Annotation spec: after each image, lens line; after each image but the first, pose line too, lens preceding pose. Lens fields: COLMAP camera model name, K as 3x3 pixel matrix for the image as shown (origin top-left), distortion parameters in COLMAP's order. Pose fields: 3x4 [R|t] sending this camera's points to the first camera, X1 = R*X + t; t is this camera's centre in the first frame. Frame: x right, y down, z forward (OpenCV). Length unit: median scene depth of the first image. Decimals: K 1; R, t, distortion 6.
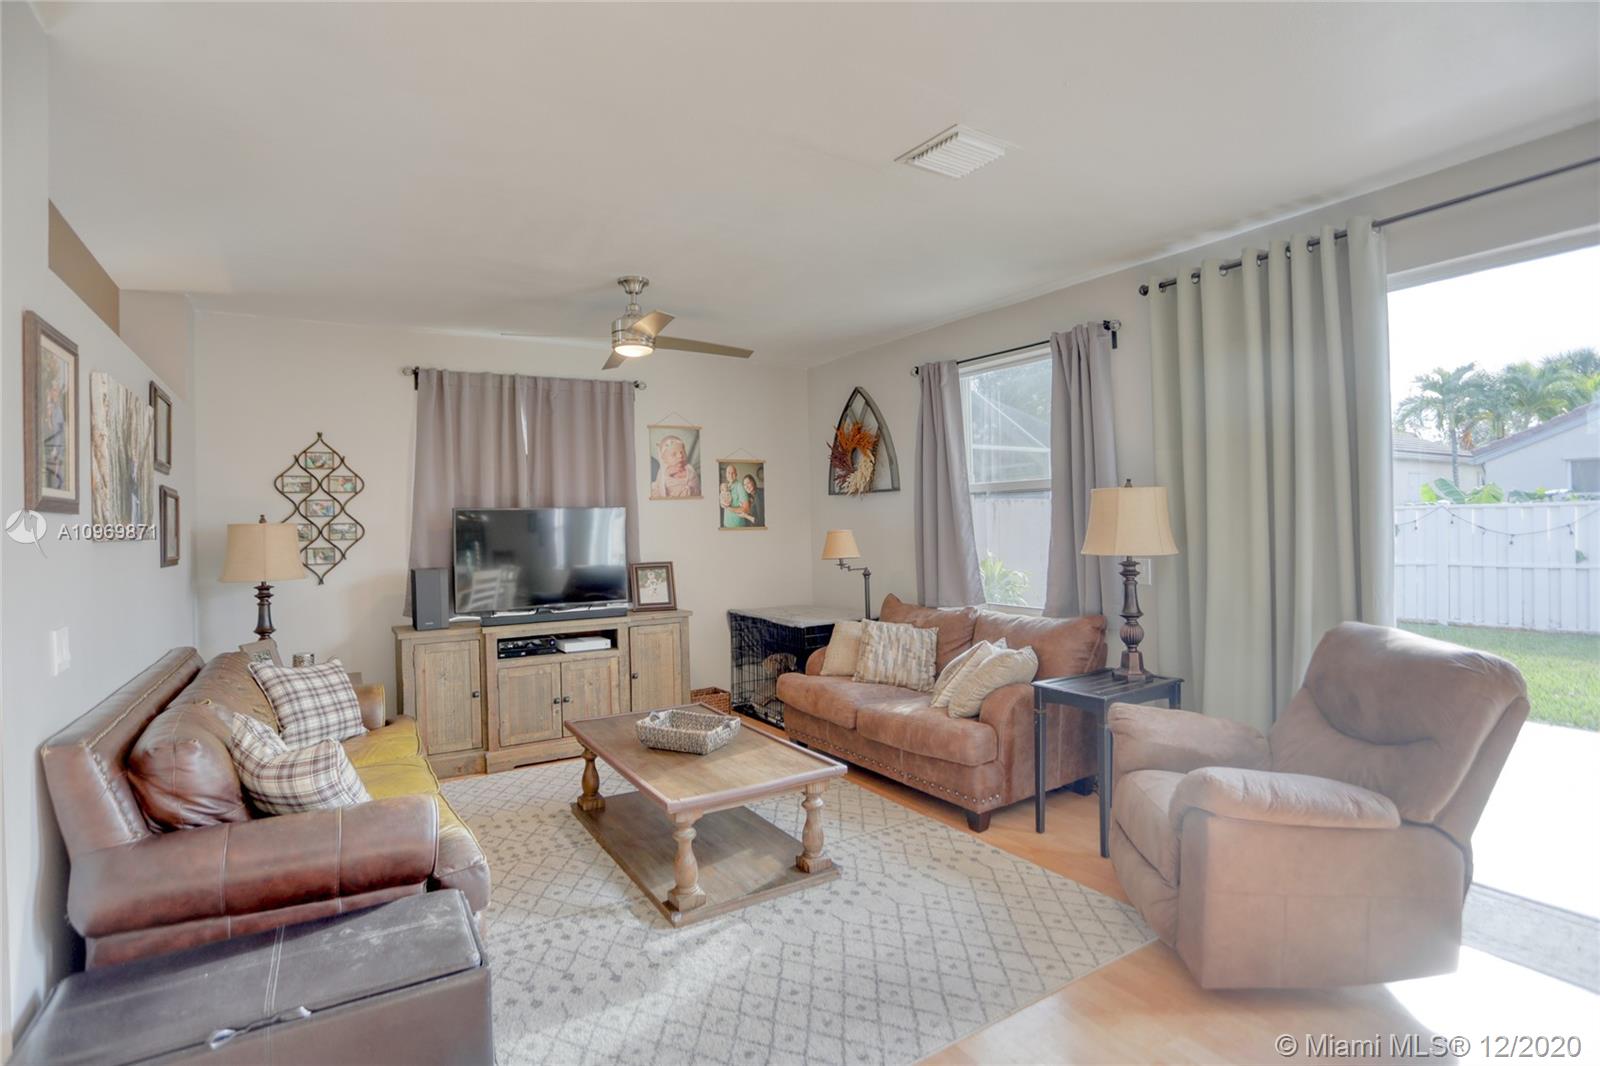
lens RADIAL K [[782.0, 0, 792.3], [0, 782.0, 519.0], [0, 0, 1]] dist [-0.066550, 0.027324]
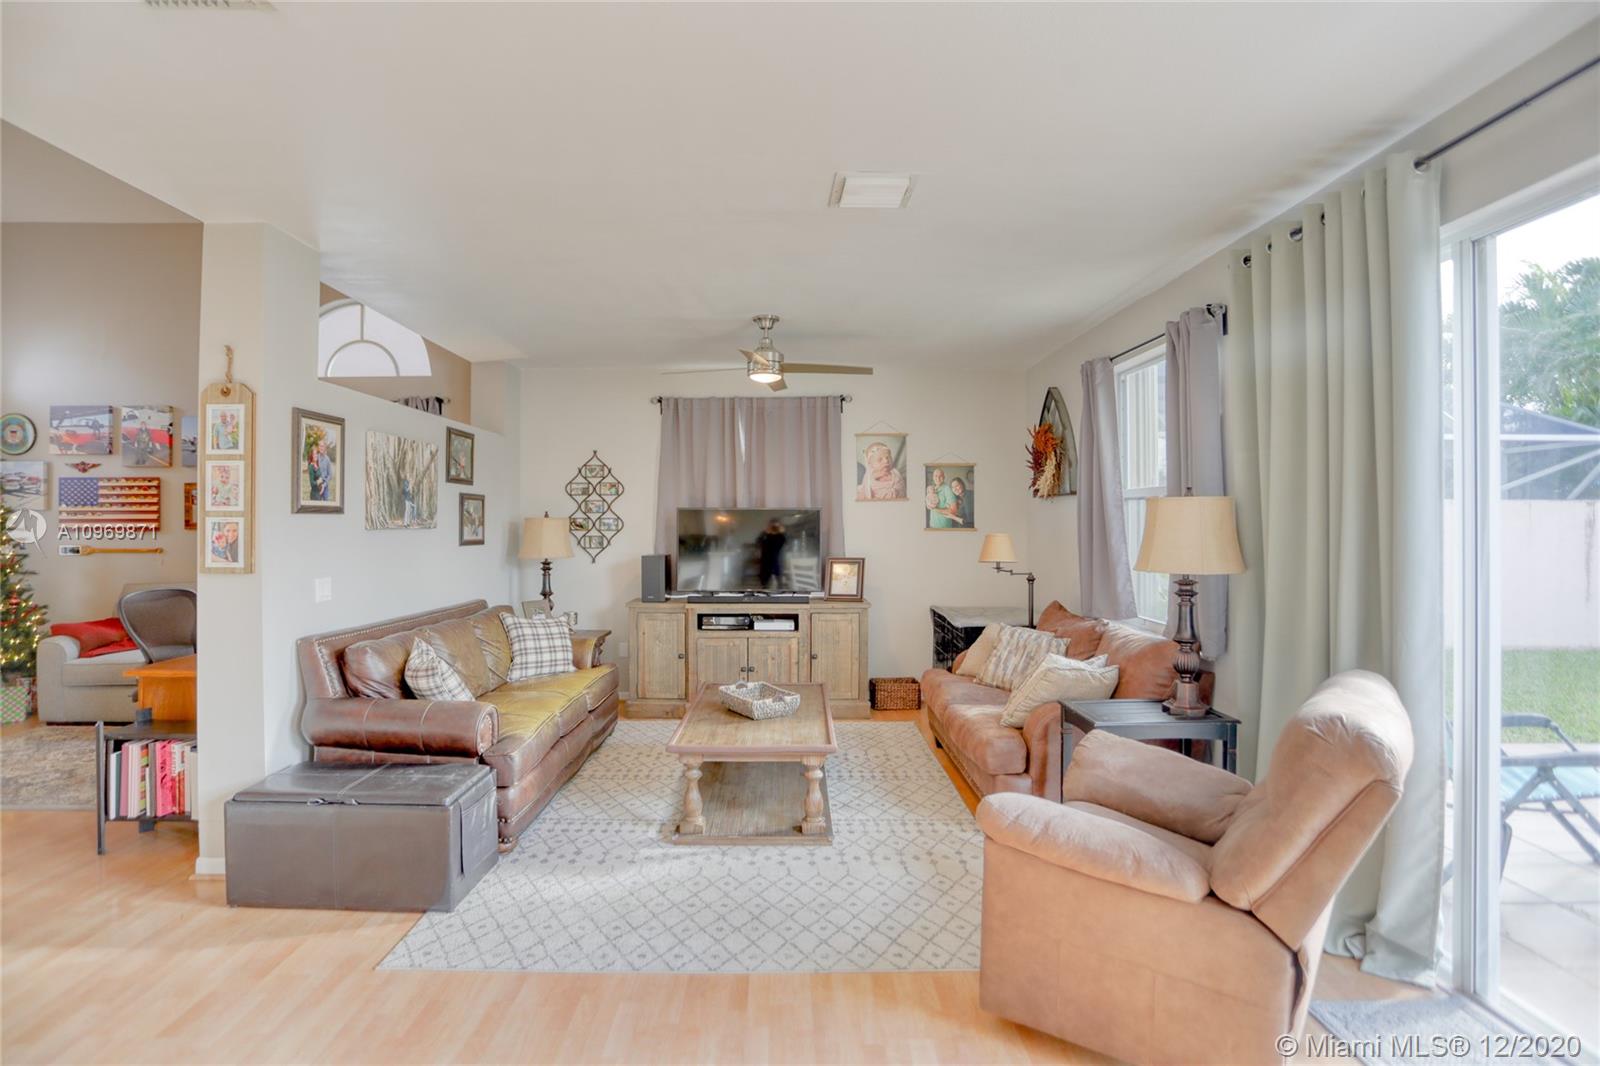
lens RADIAL K [[782.0, 0, 791.9], [0, 782.0, 518.5], [0, 0, 1]] dist [-0.066550, 0.027324]
pose [[0.852600, 0.019265, -0.522209, 0.407453], [-0.015529, 0.999813, 0.011531, -0.014823], [0.522333, -0.001722, 0.852740, 0.009009]]
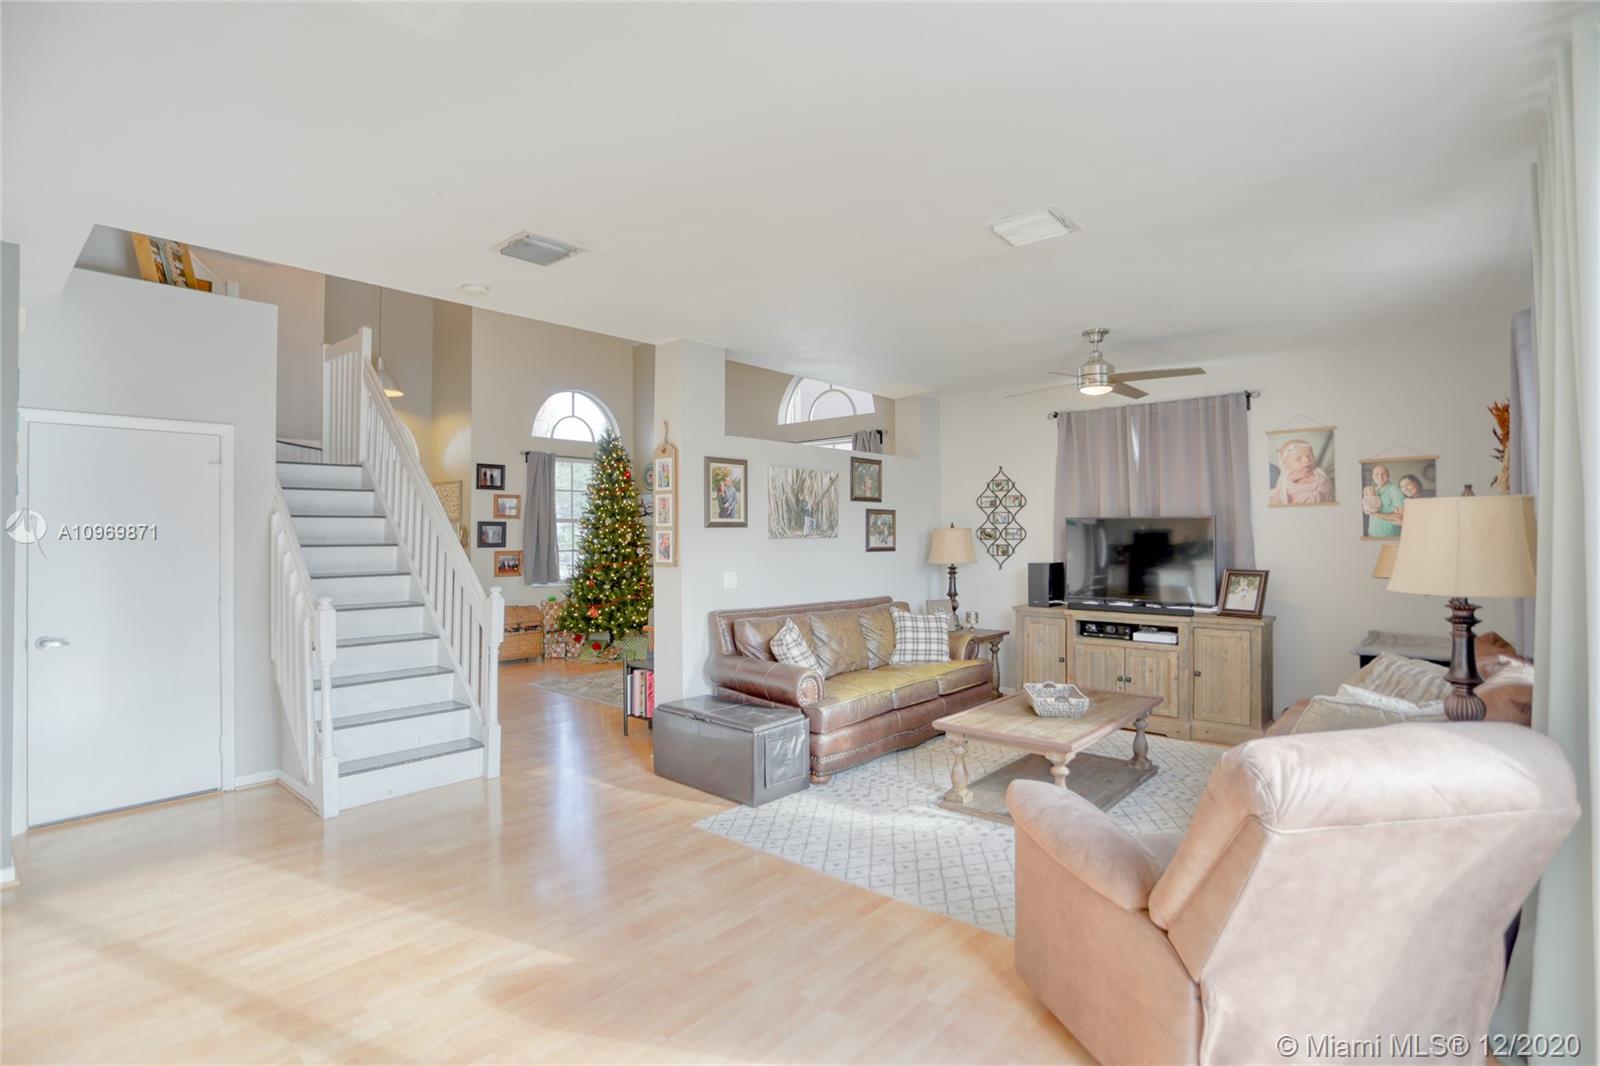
lens RADIAL K [[782.0, 0, 794.8], [0, 782.0, 521.4], [0, 0, 1]] dist [-0.066550, 0.027324]
pose [[0.292277, 0.007012, -0.956308, 0.725940], [0.003434, 0.999959, 0.008382, -0.021568], [0.956328, -0.005734, 0.292241, 0.180430]]
